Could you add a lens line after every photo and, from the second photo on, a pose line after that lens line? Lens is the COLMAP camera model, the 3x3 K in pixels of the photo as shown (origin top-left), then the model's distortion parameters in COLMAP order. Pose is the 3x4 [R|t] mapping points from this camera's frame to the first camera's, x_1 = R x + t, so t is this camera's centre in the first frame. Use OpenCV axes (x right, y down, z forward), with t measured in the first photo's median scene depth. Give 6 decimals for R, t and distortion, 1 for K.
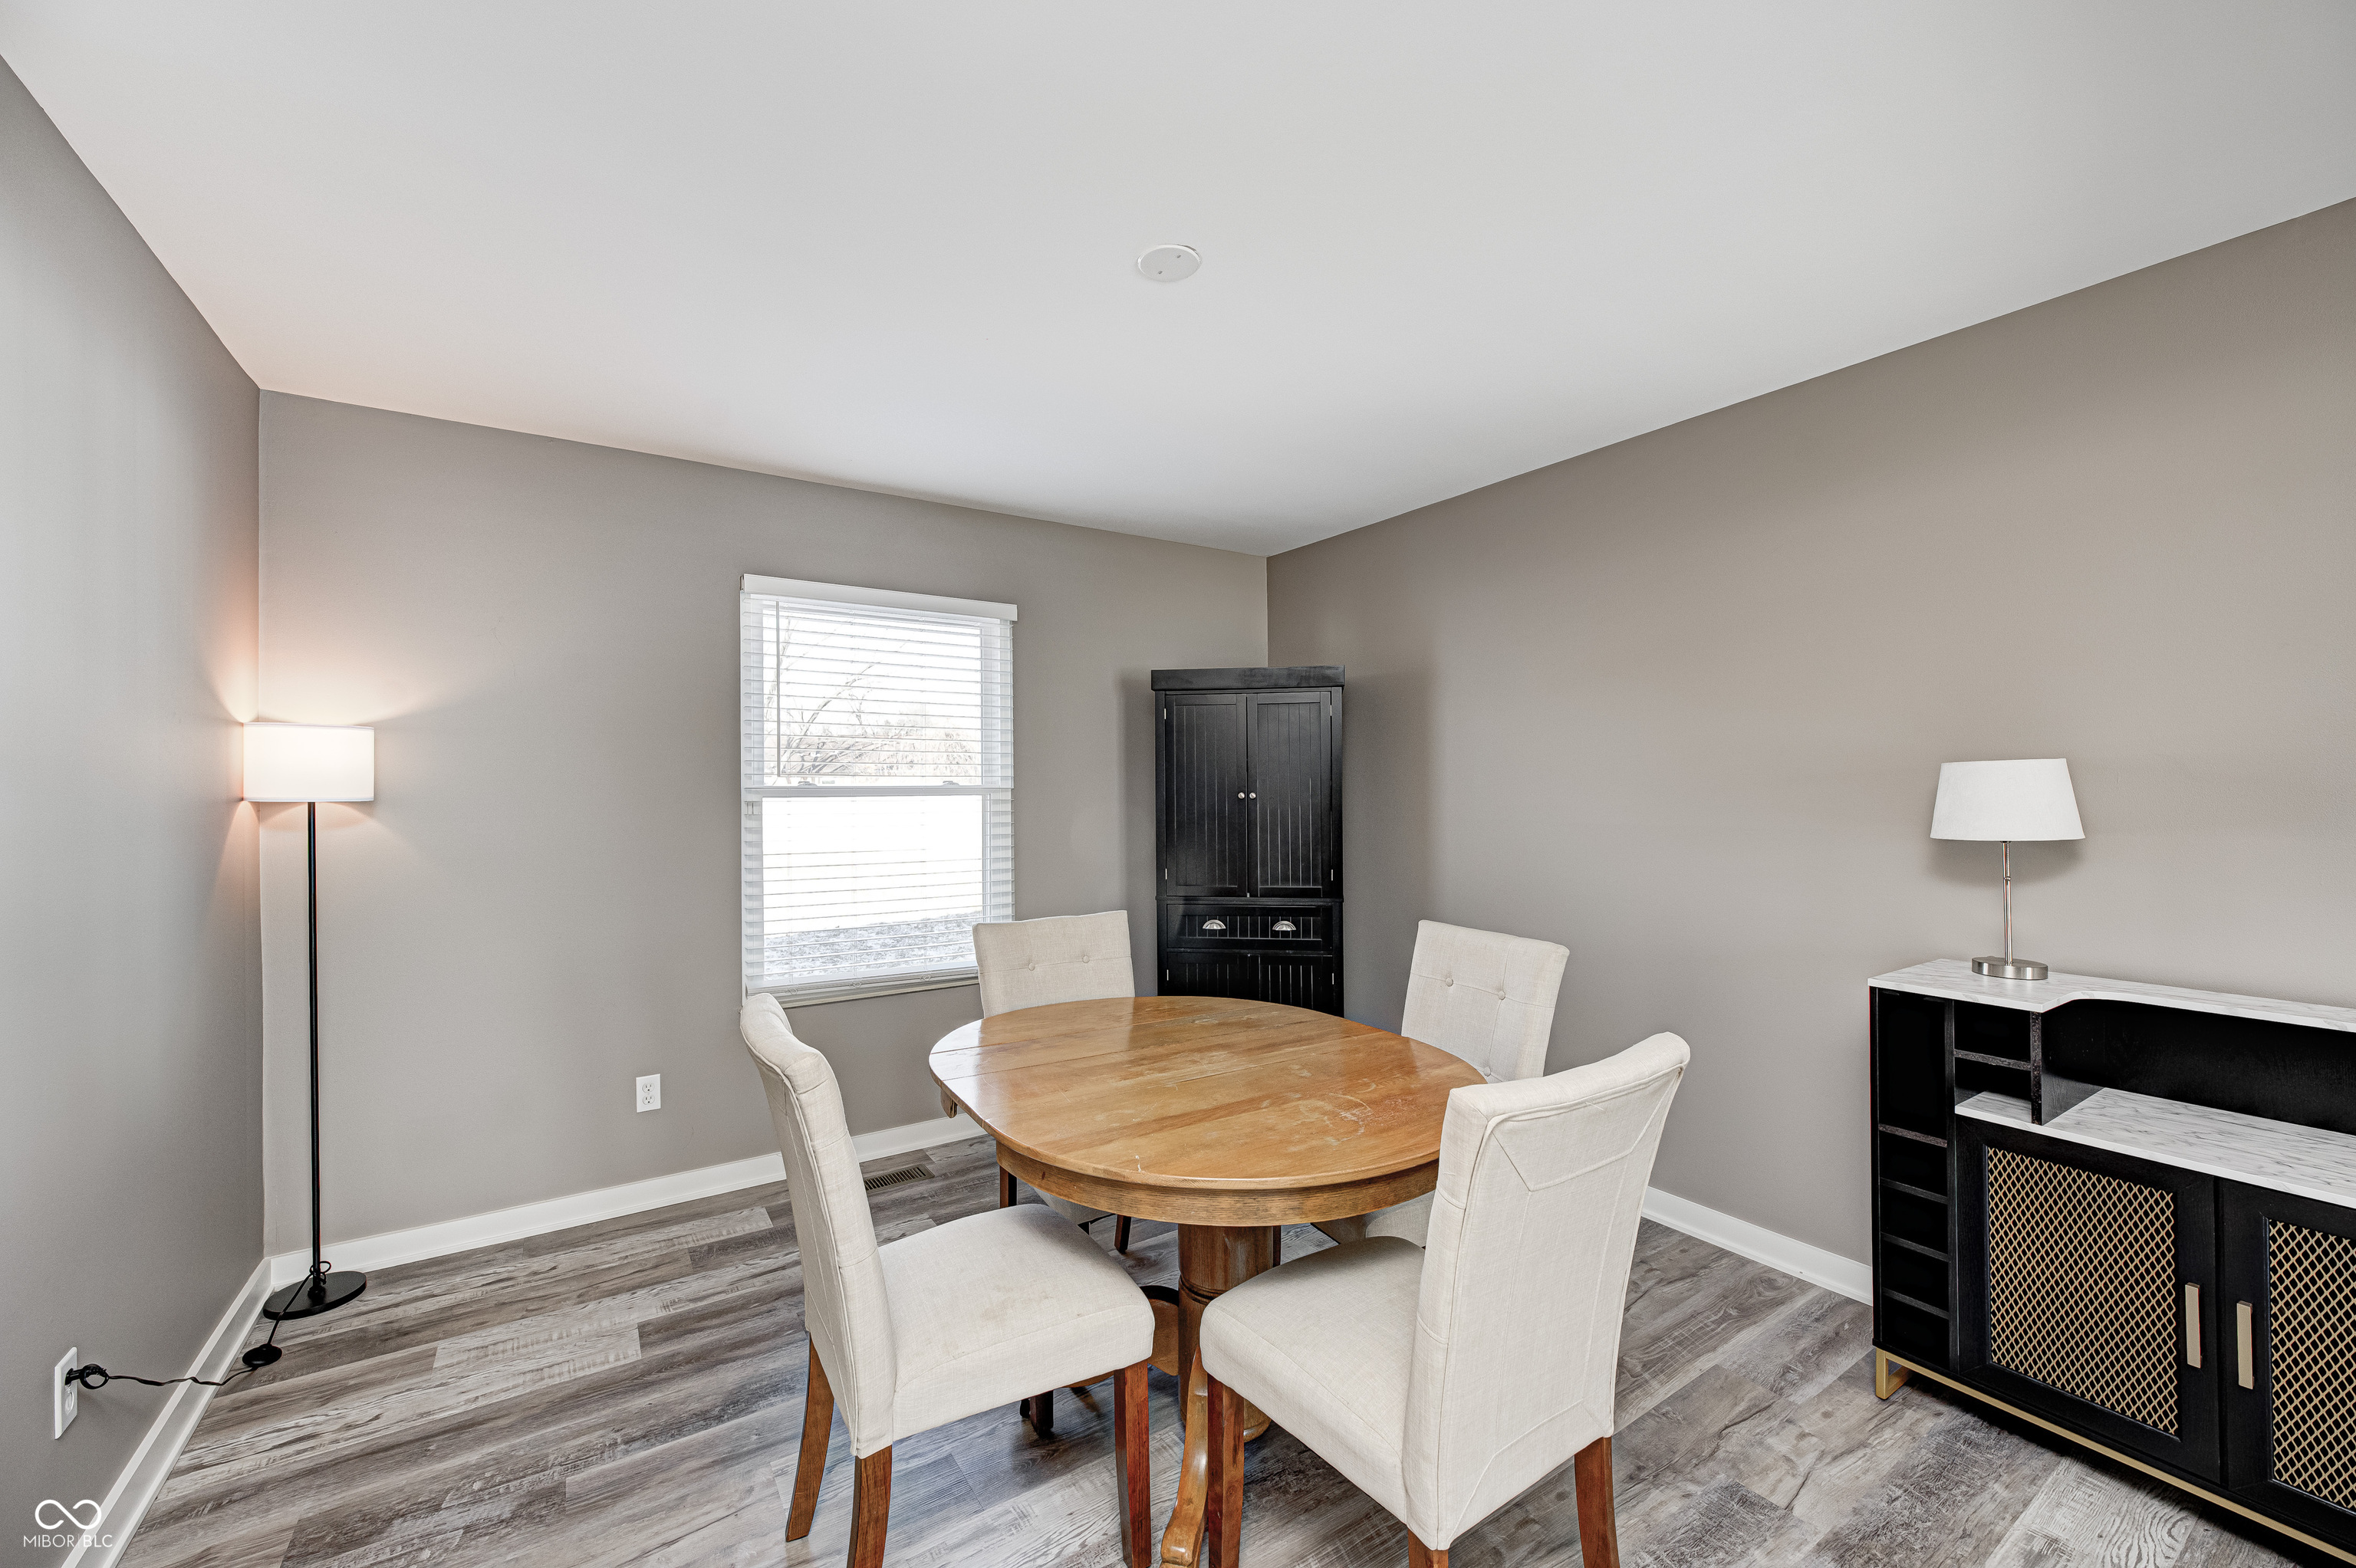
lens RADIAL K [[924.0, 0, 1170.0], [0, 924.0, 777.5], [0, 0, 1]] dist [0.001231, 0.000061]
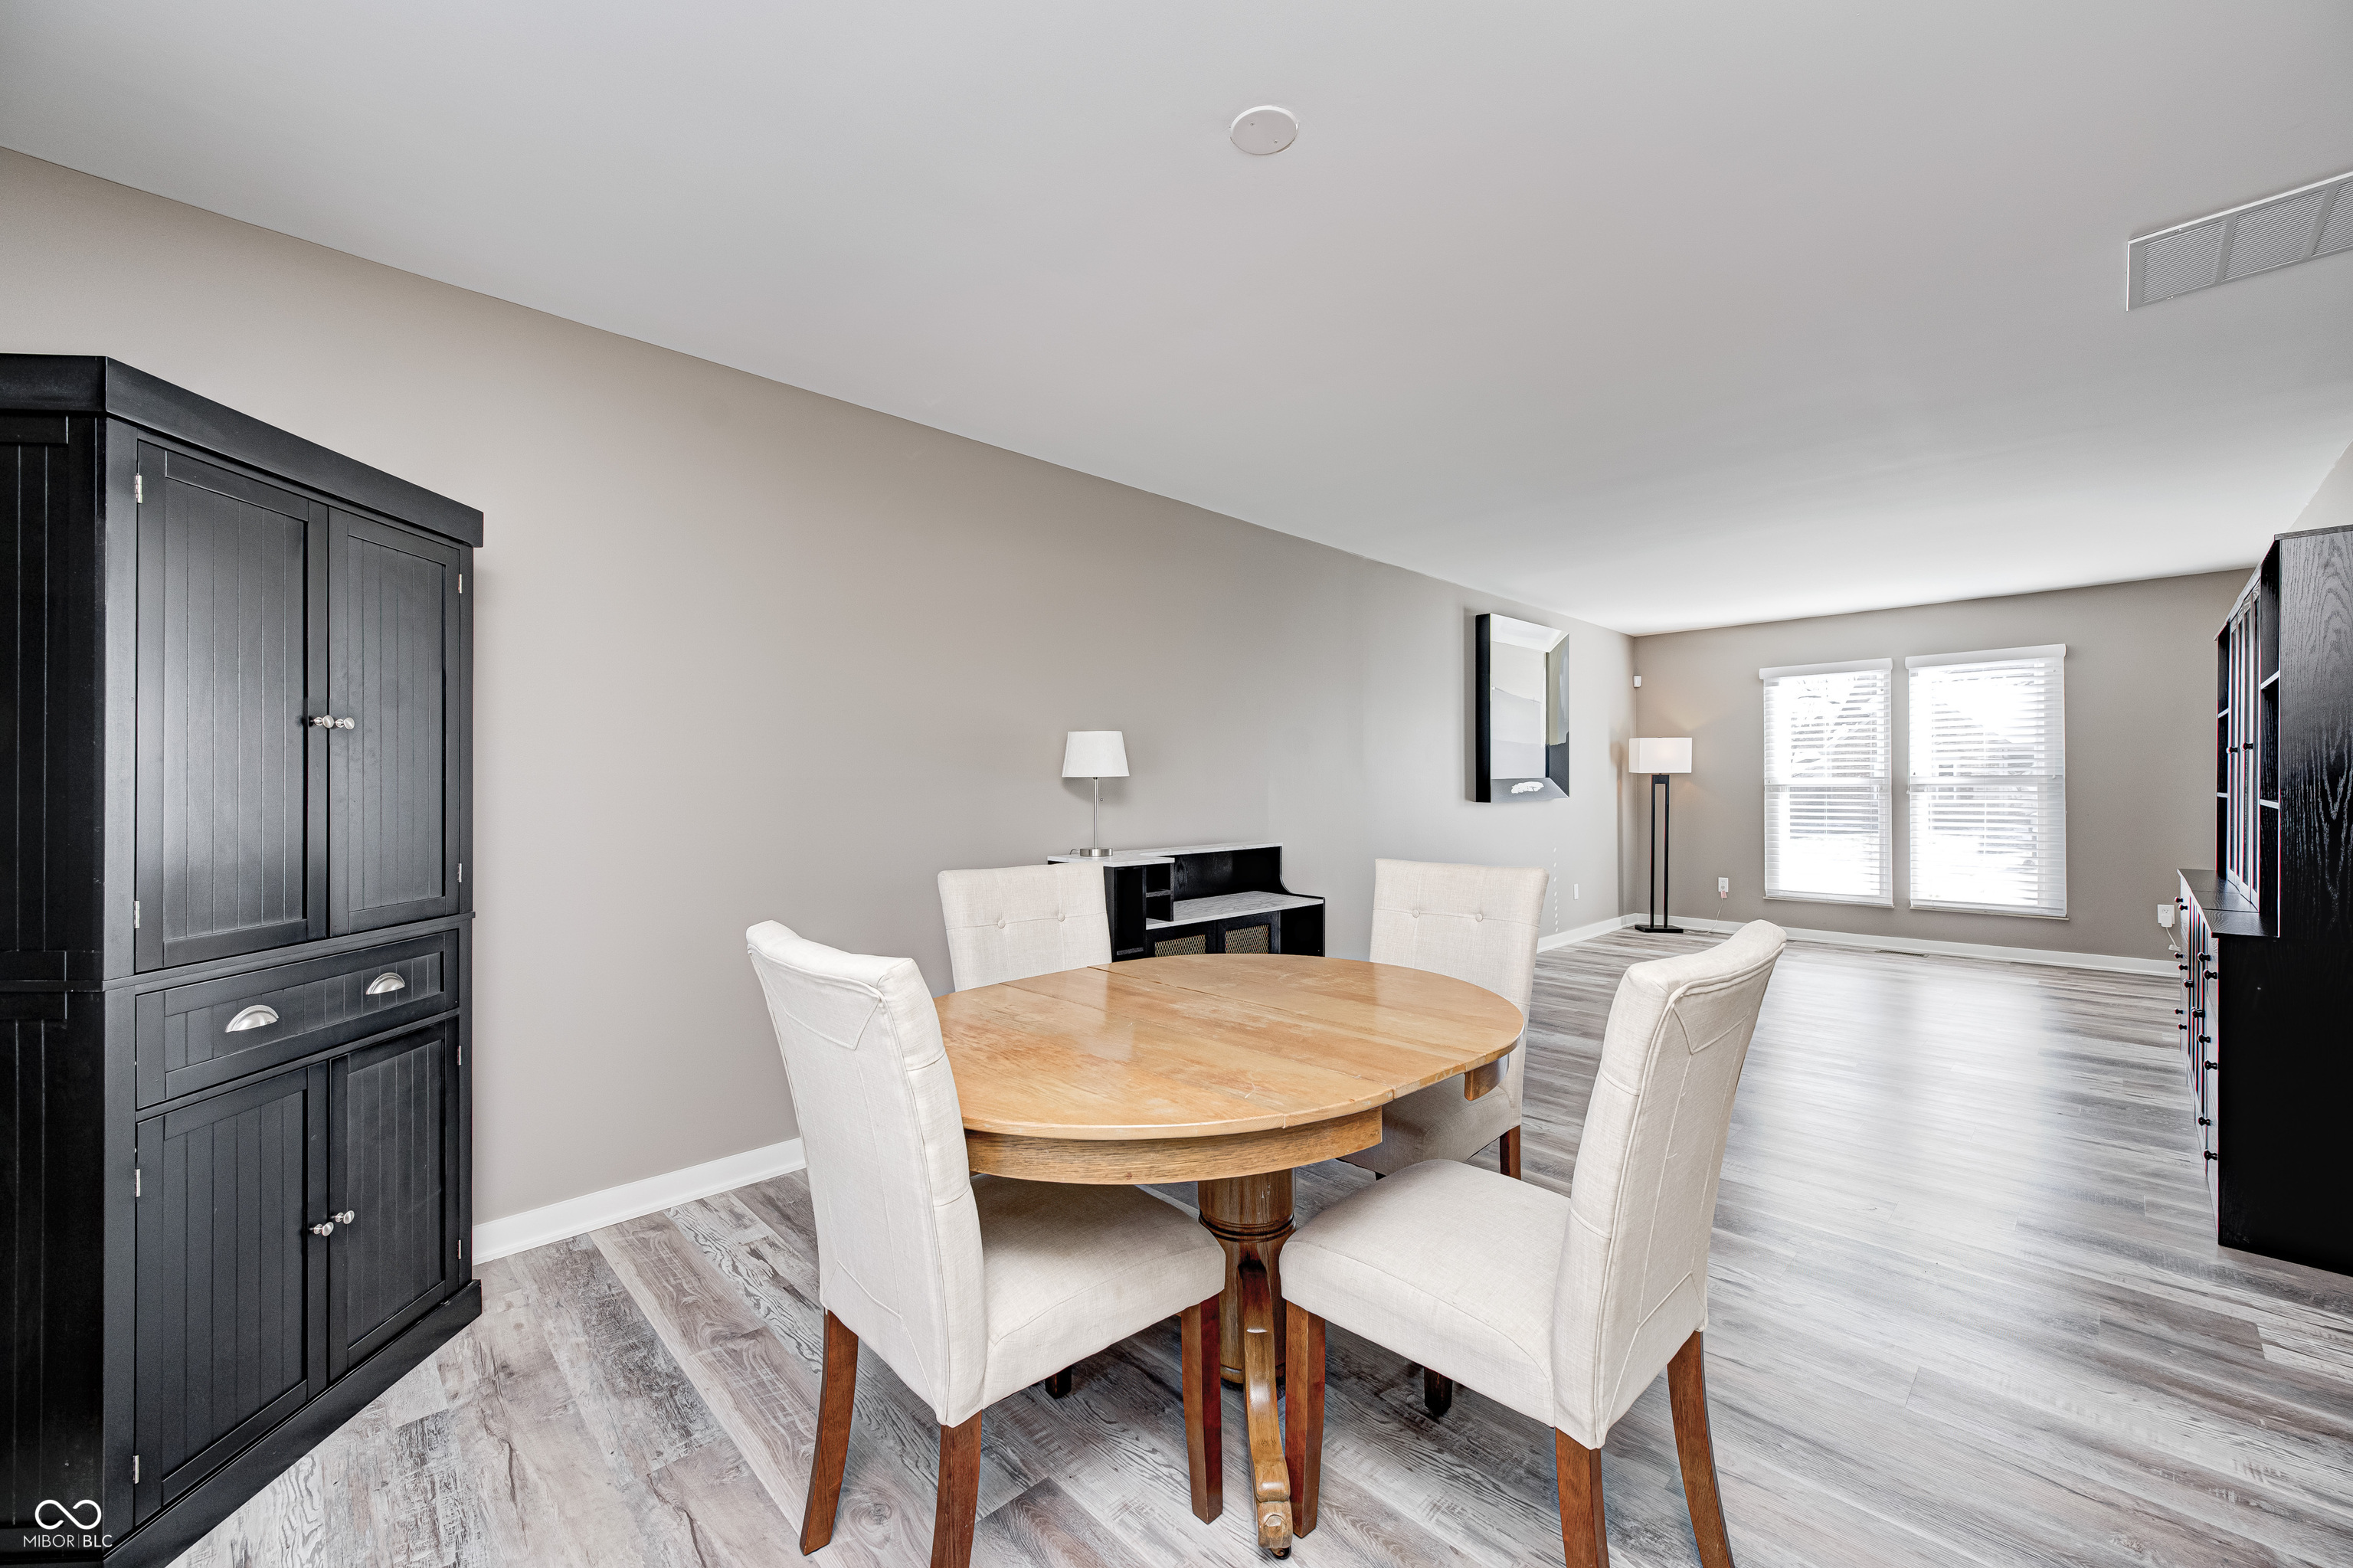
lens RADIAL K [[923.0, 0, 1171.2], [0, 923.0, 792.7], [0, 0, 1]] dist [0.001231, 0.000061]
pose [[-0.172513, -0.000470, 0.985007, -0.729086], [-0.000122, 1.000000, 0.000456, 0.084916], [-0.985007, -0.000042, -0.172513, 1.036934]]
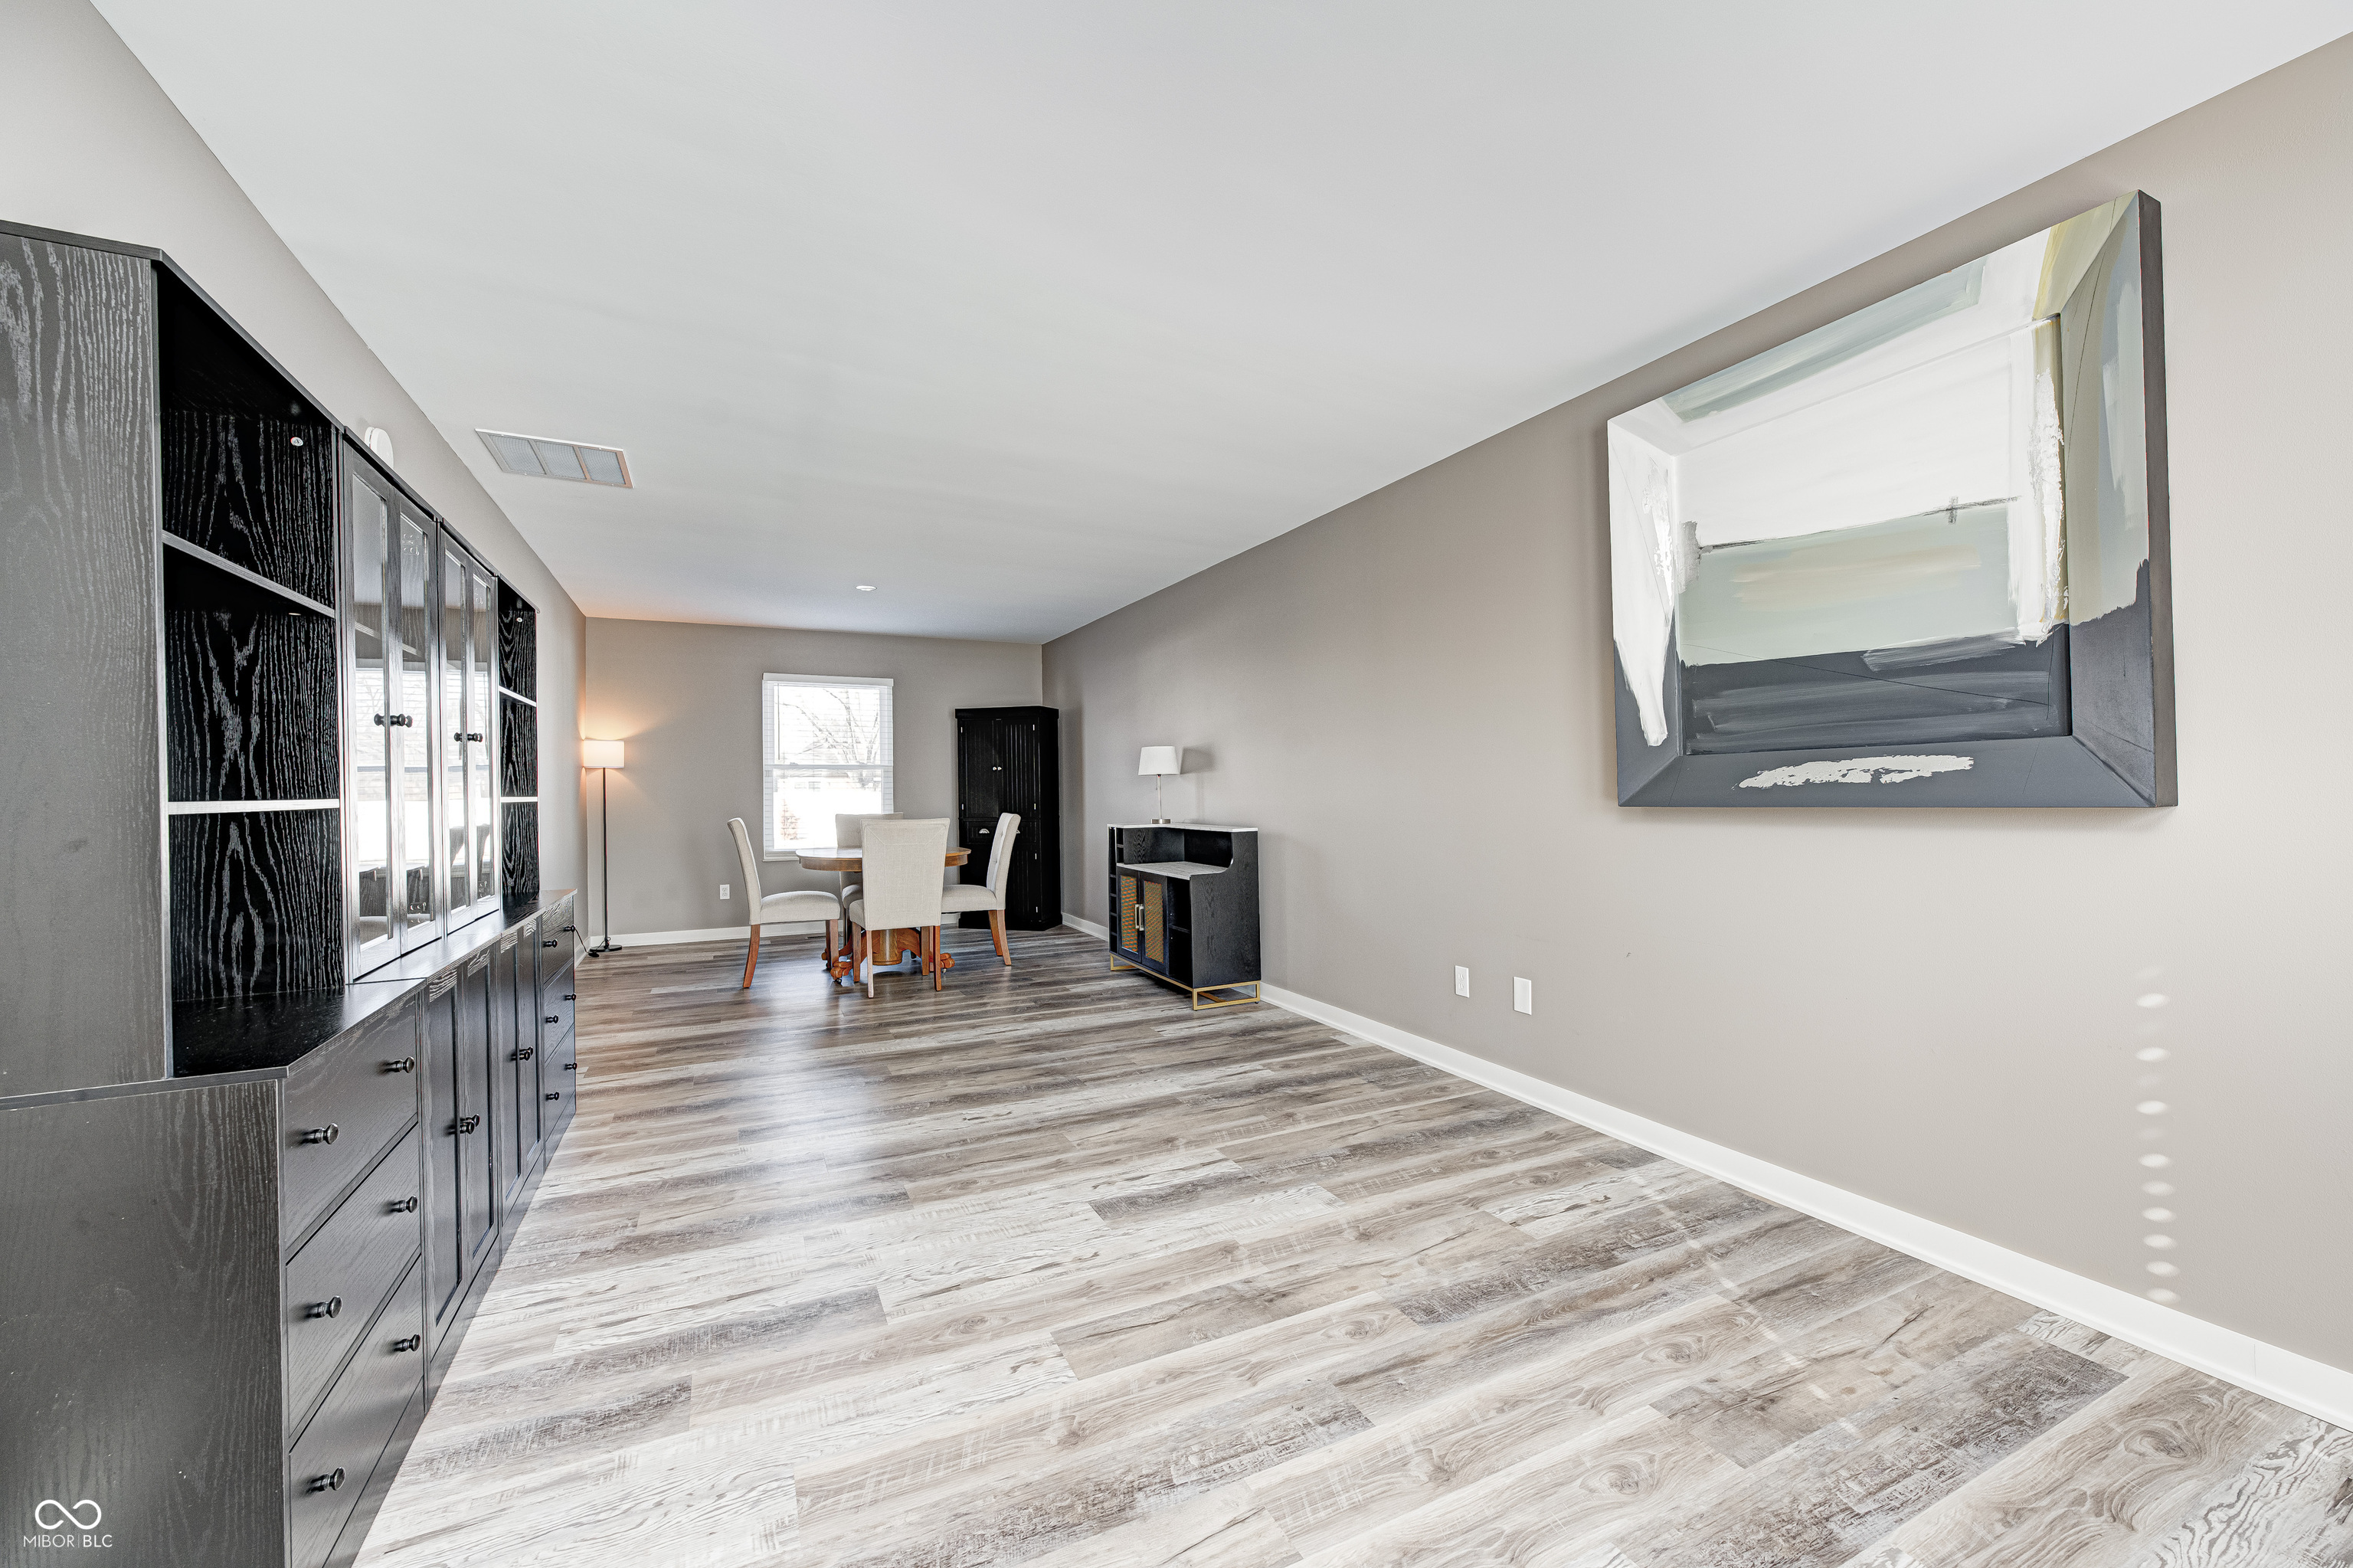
lens RADIAL K [[923.0, 0, 1182.8], [0, 923.0, 781.1], [0, 0, 1]] dist [0.001231, 0.000061]
pose [[0.988887, -0.004250, -0.148607, 1.214620], [0.004007, 0.999990, -0.001932, 0.080855], [0.148614, 0.001315, 0.988894, -1.499984]]
